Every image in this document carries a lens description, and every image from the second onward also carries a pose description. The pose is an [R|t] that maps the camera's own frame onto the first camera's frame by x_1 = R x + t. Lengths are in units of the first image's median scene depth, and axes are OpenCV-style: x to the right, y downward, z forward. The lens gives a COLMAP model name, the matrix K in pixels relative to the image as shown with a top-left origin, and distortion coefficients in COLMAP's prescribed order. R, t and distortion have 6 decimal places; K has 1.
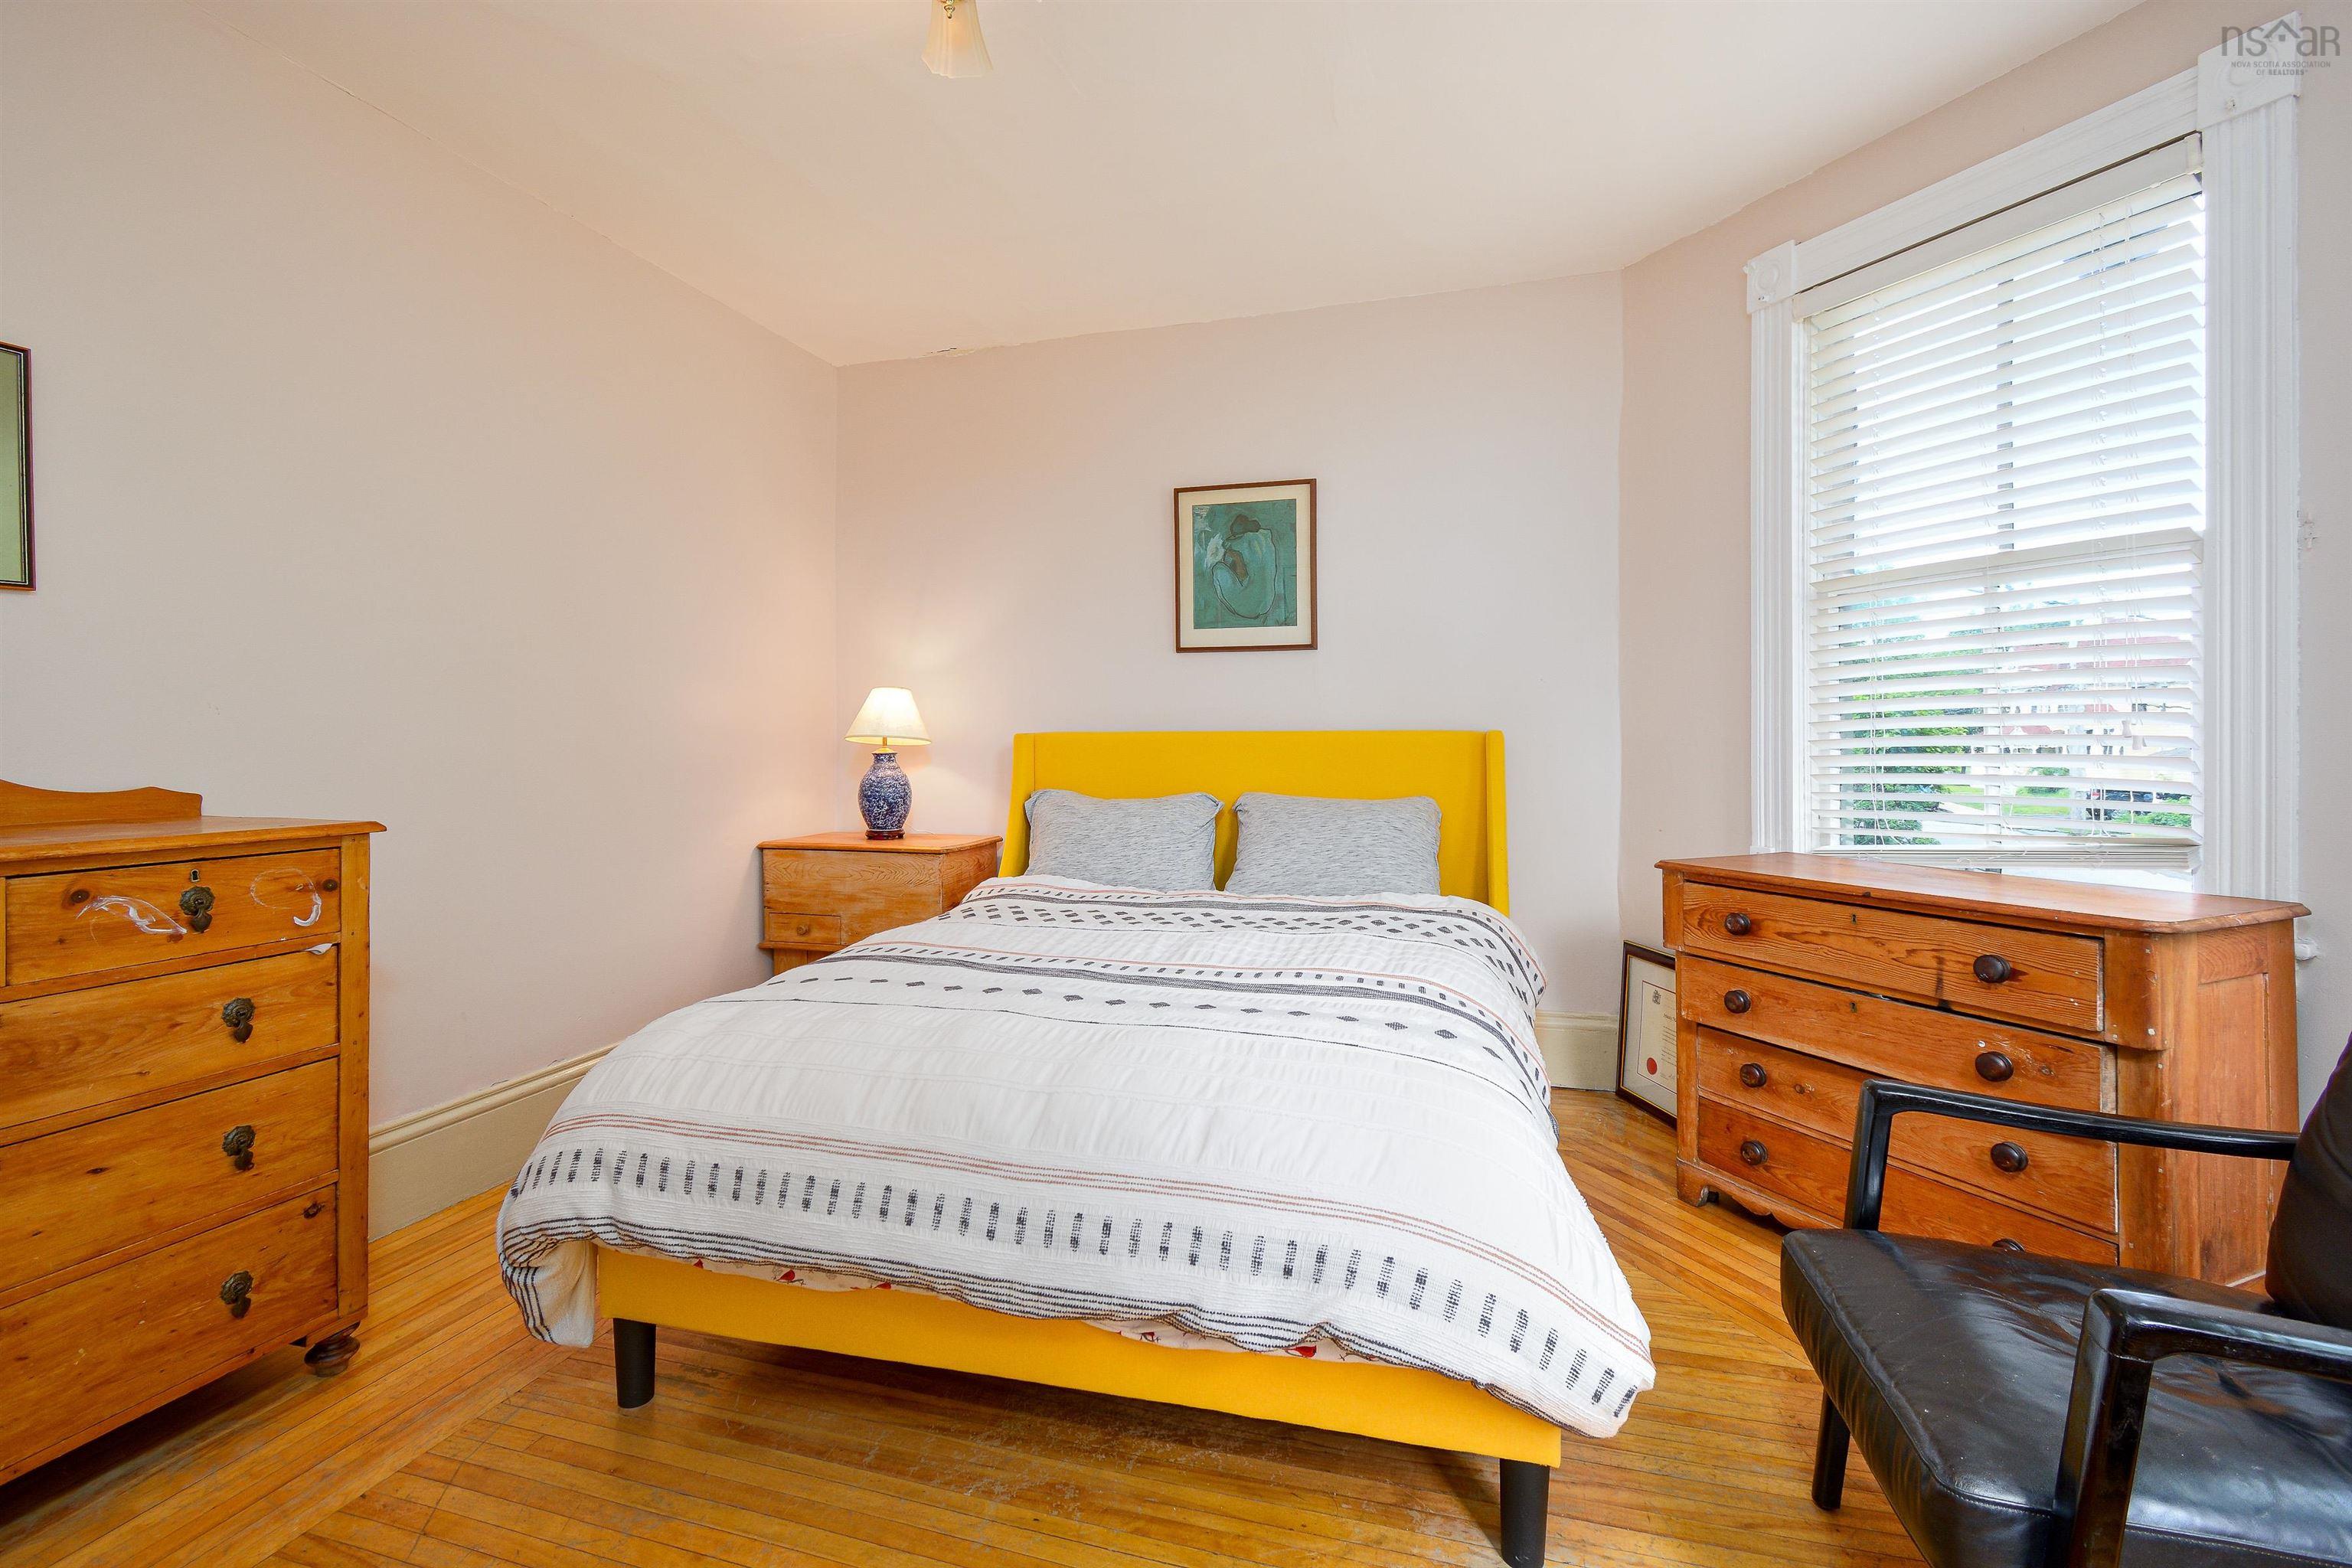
lens RADIAL K [[1062.7, 0, 1176.0], [0, 1062.7, 735.2], [0, 0, 1]] dist [0.006769, -0.003054]
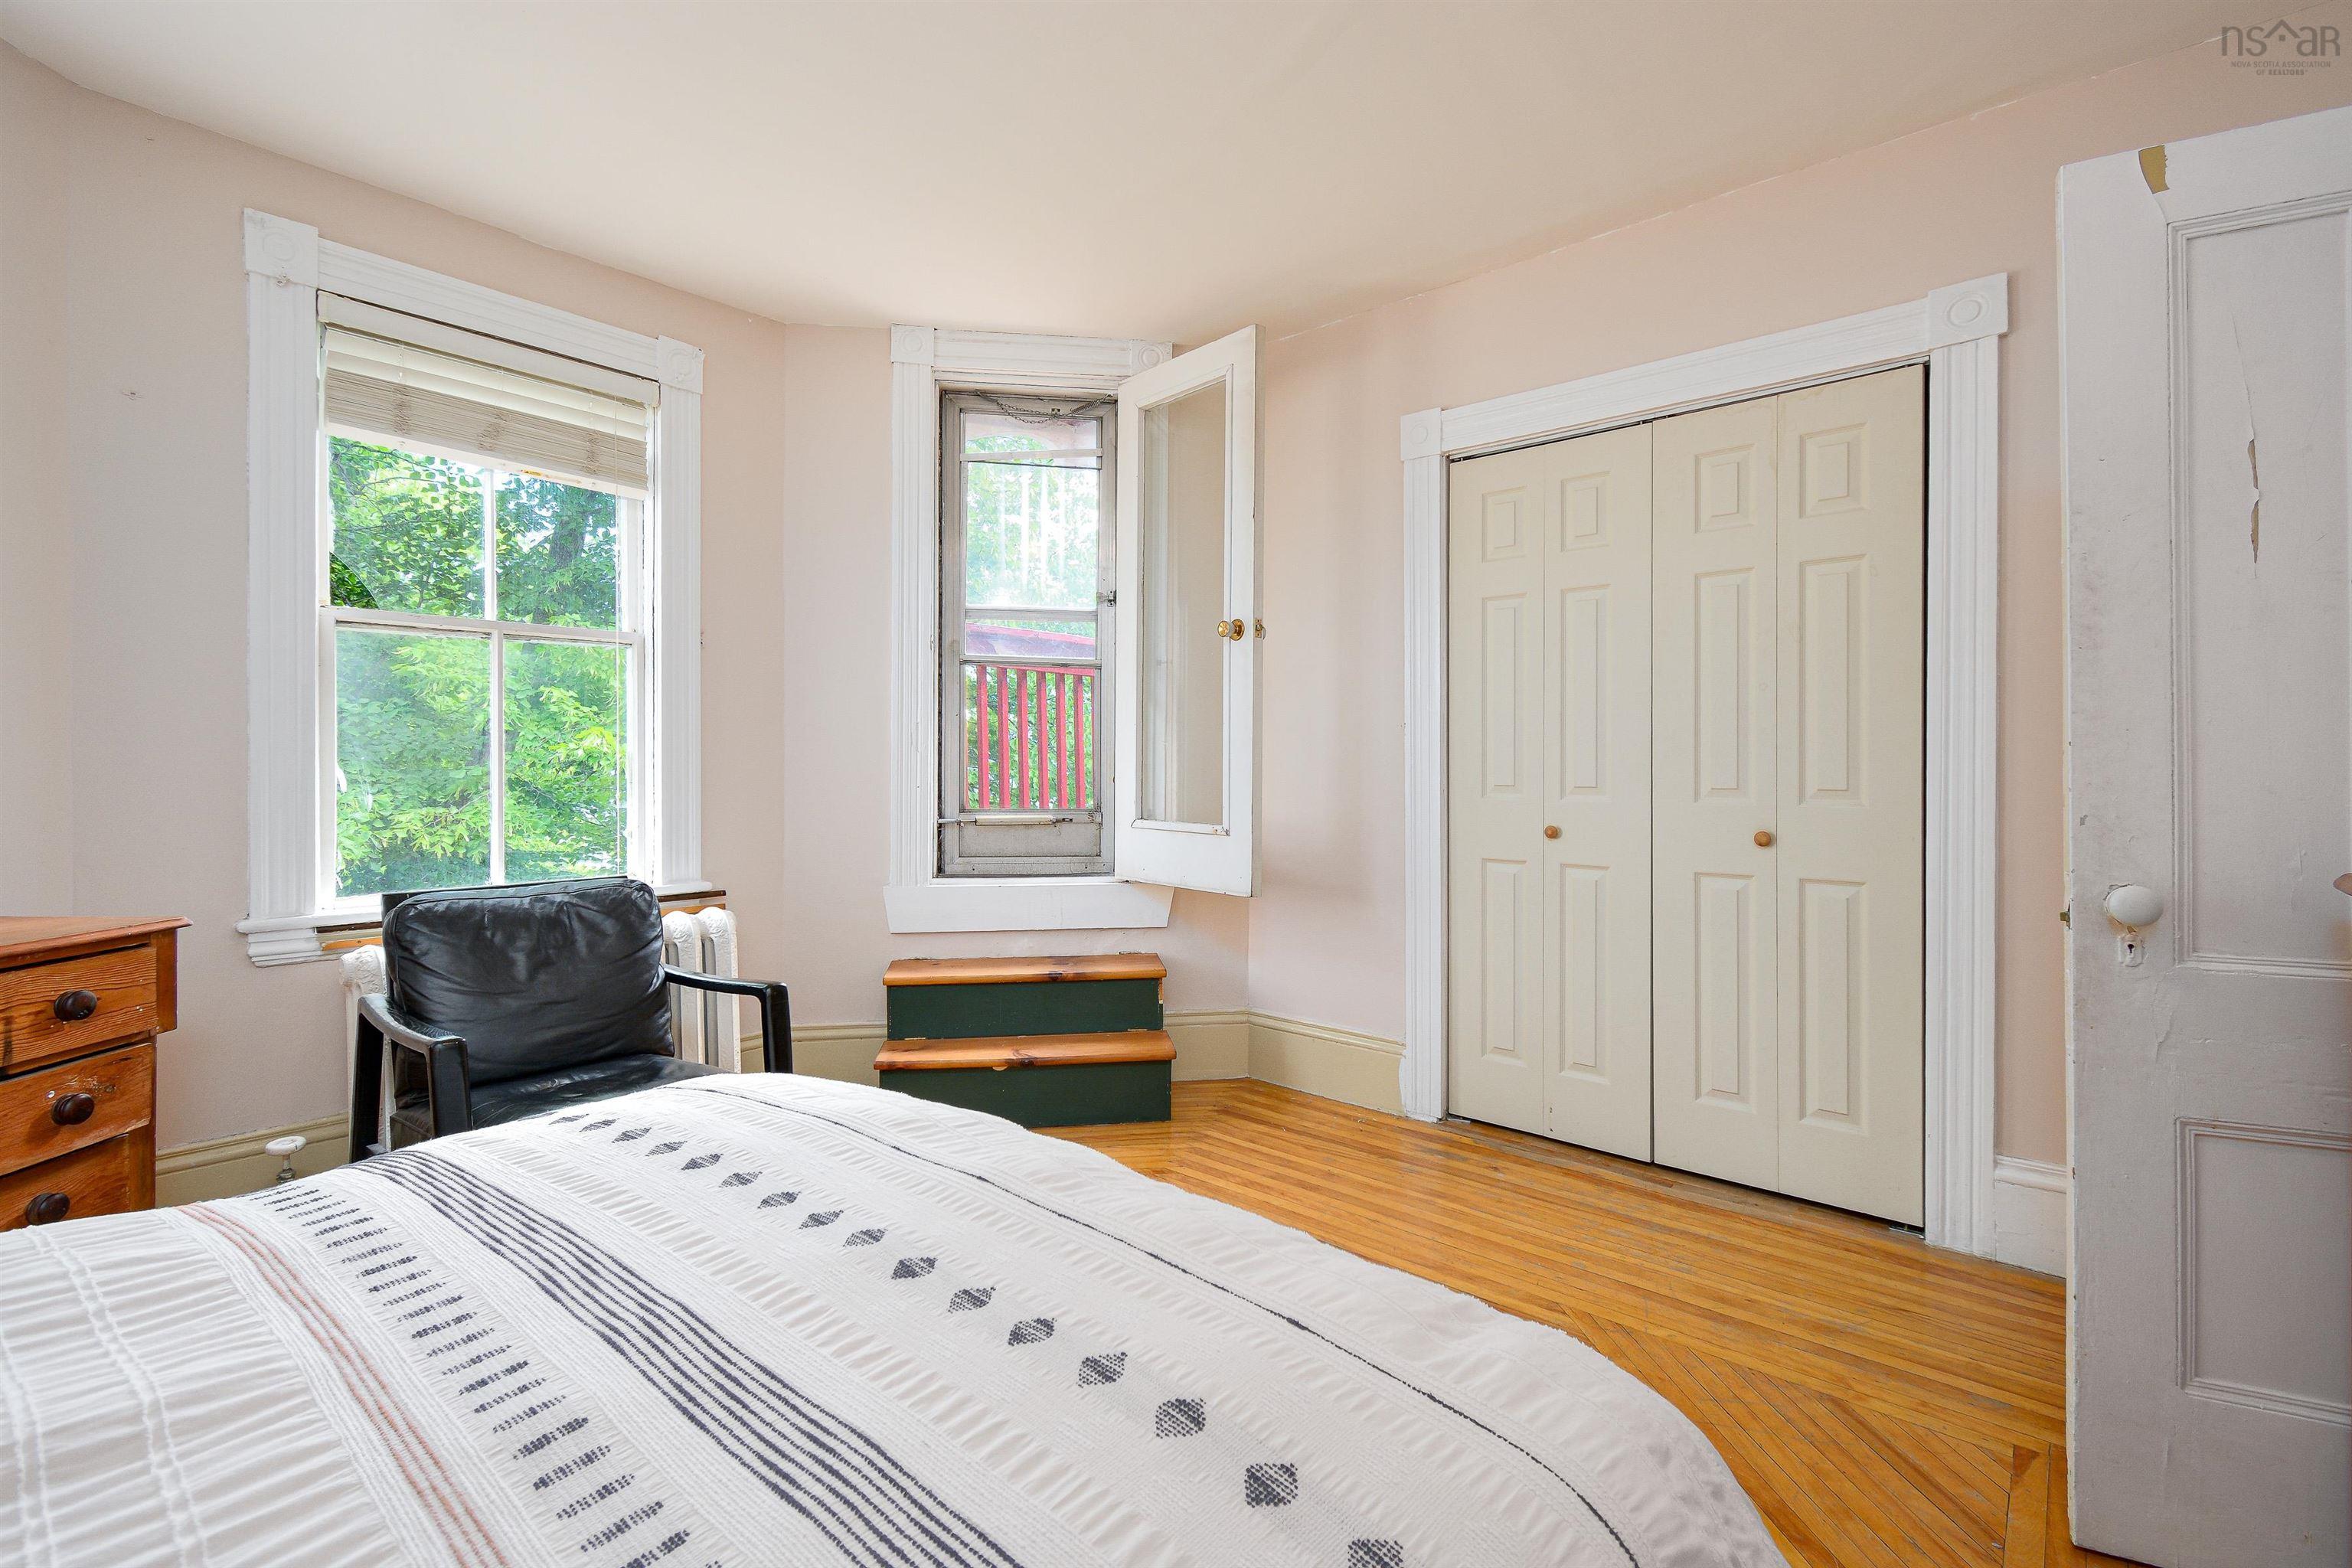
lens RADIAL K [[1062.7, 0, 1153.7], [0, 1062.7, 777.4], [0, 0, 1]] dist [0.006769, -0.003054]
pose [[-0.912654, -0.003454, 0.408719, -0.435145], [0.000096, 0.999962, 0.008664, 0.007616], [-0.408733, 0.007946, -0.912619, 1.291881]]
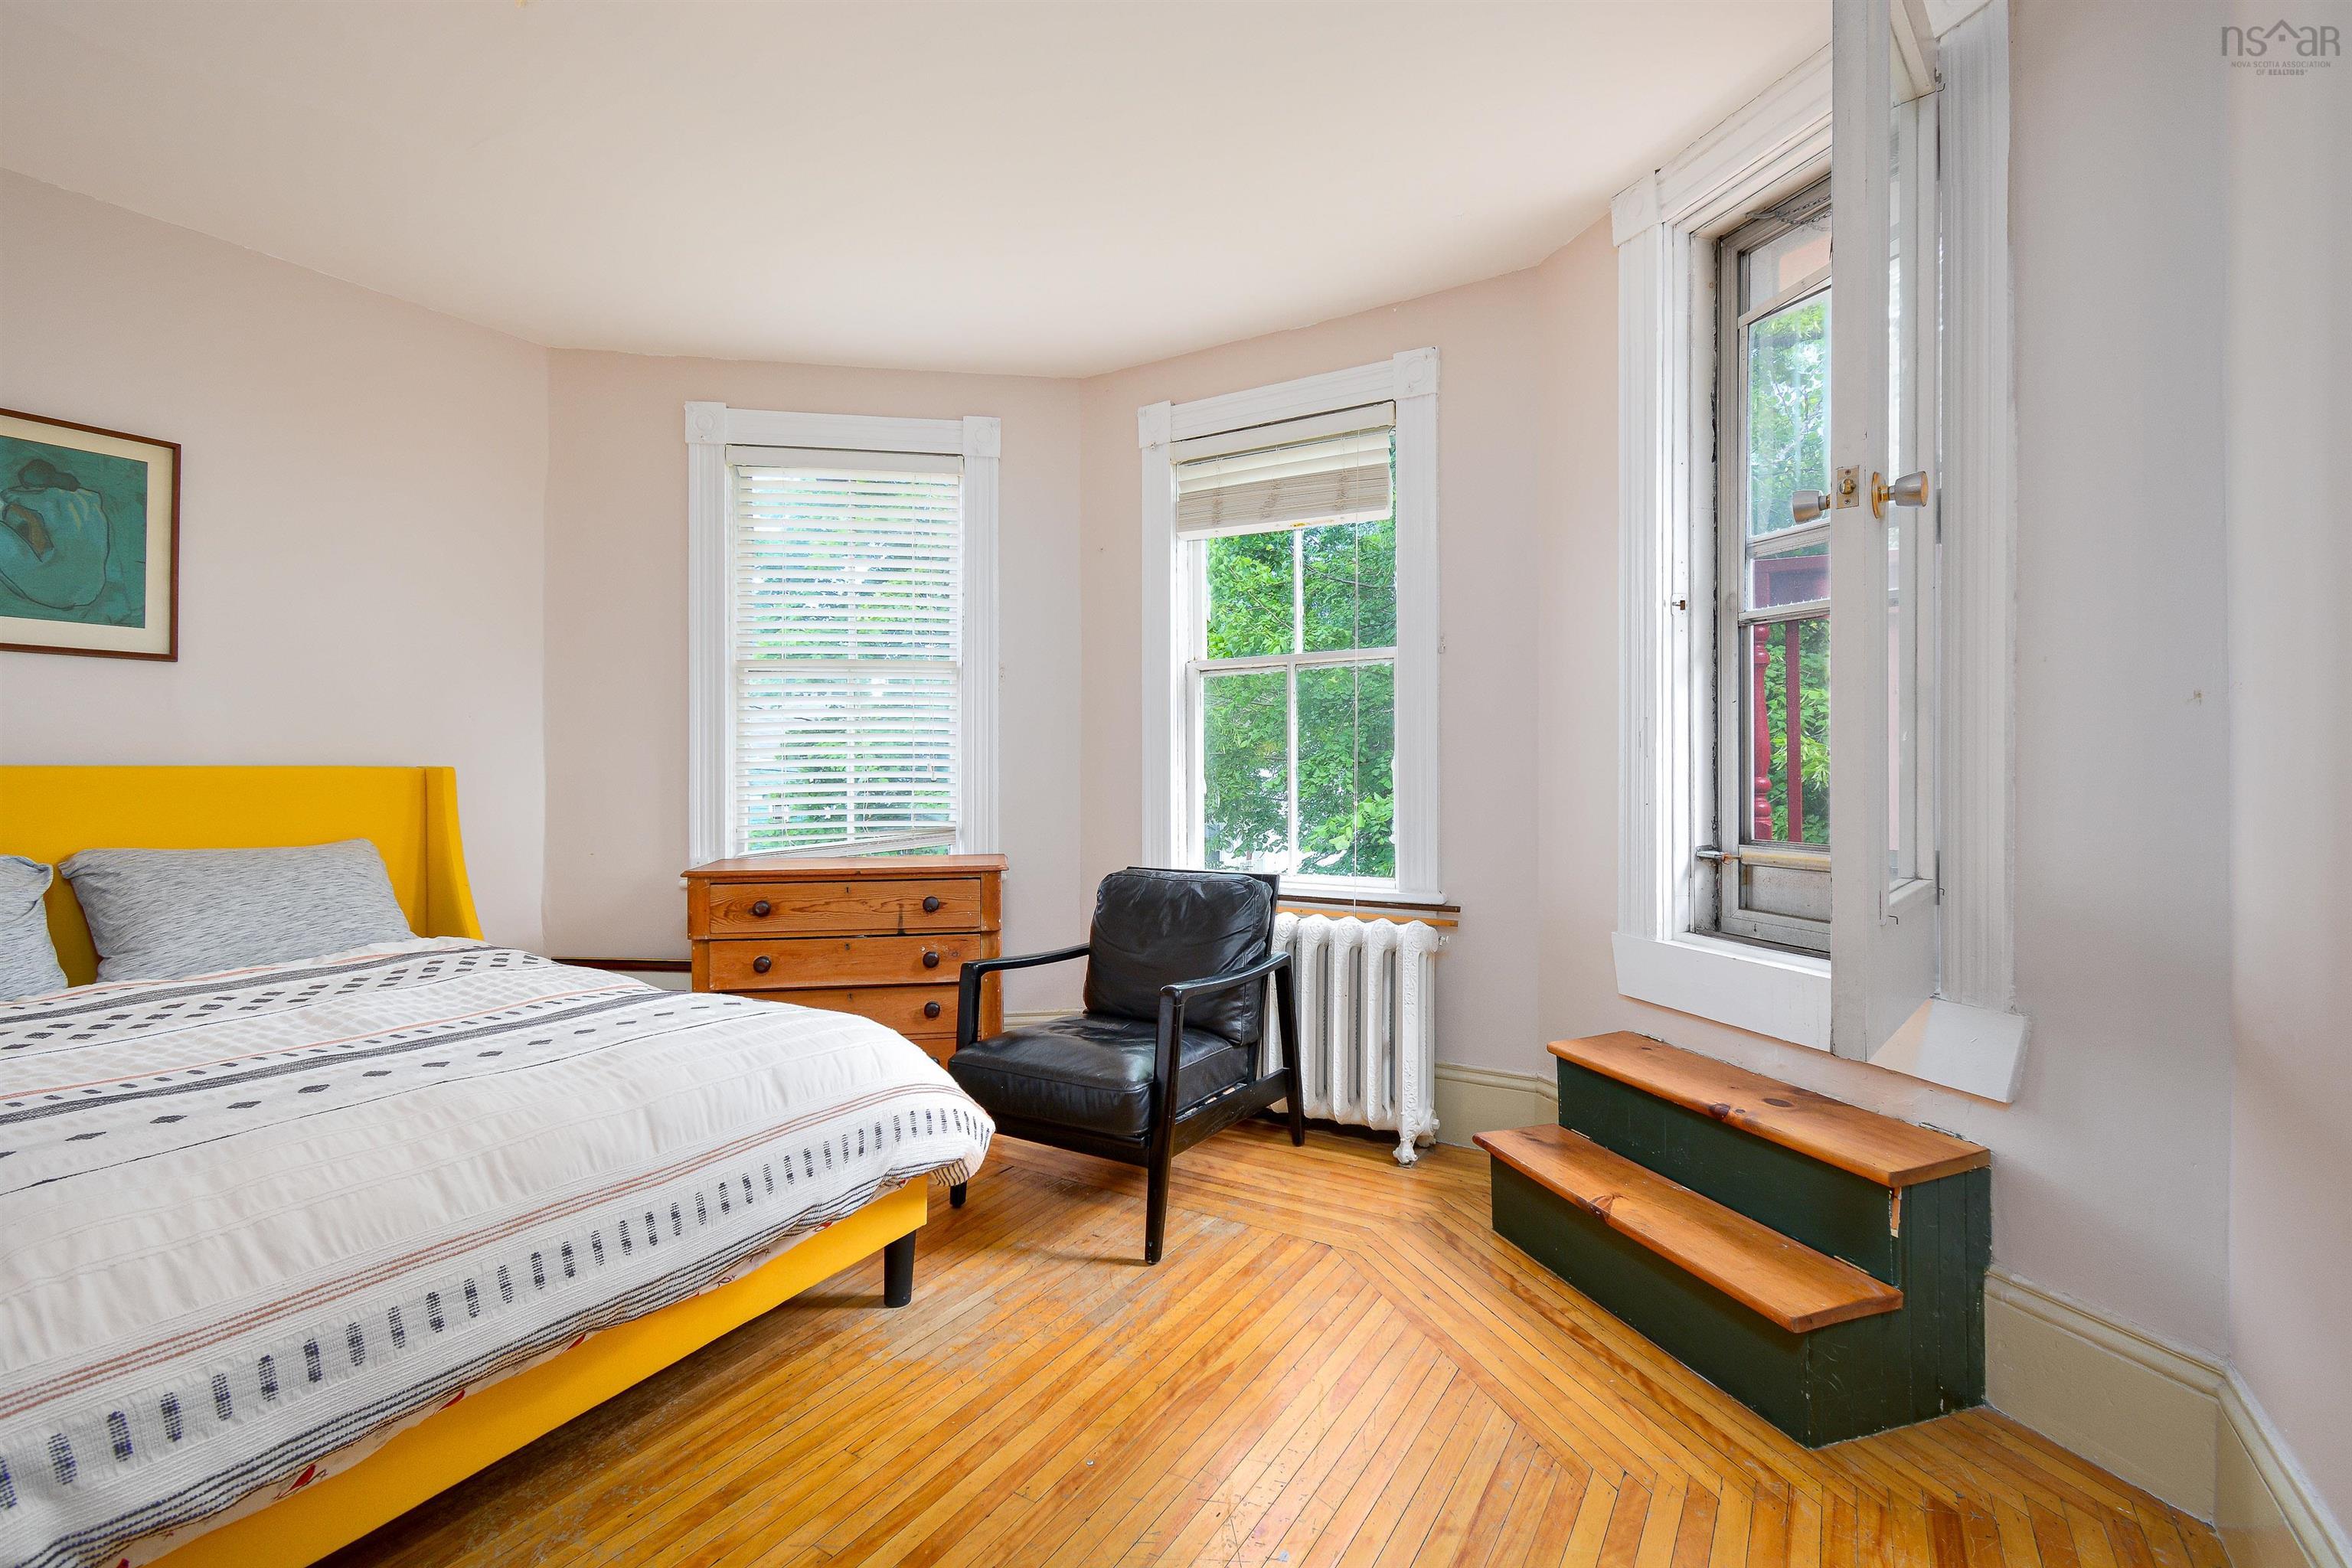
lens RADIAL K [[1062.7, 0, 1166.5], [0, 1062.7, 768.0], [0, 0, 1]] dist [0.006769, -0.003054]
pose [[0.246789, 0.004201, 0.969060, -0.742434], [-0.000771, 0.999991, -0.004139, 0.000450], [-0.969069, 0.000275, 0.246790, 0.164056]]
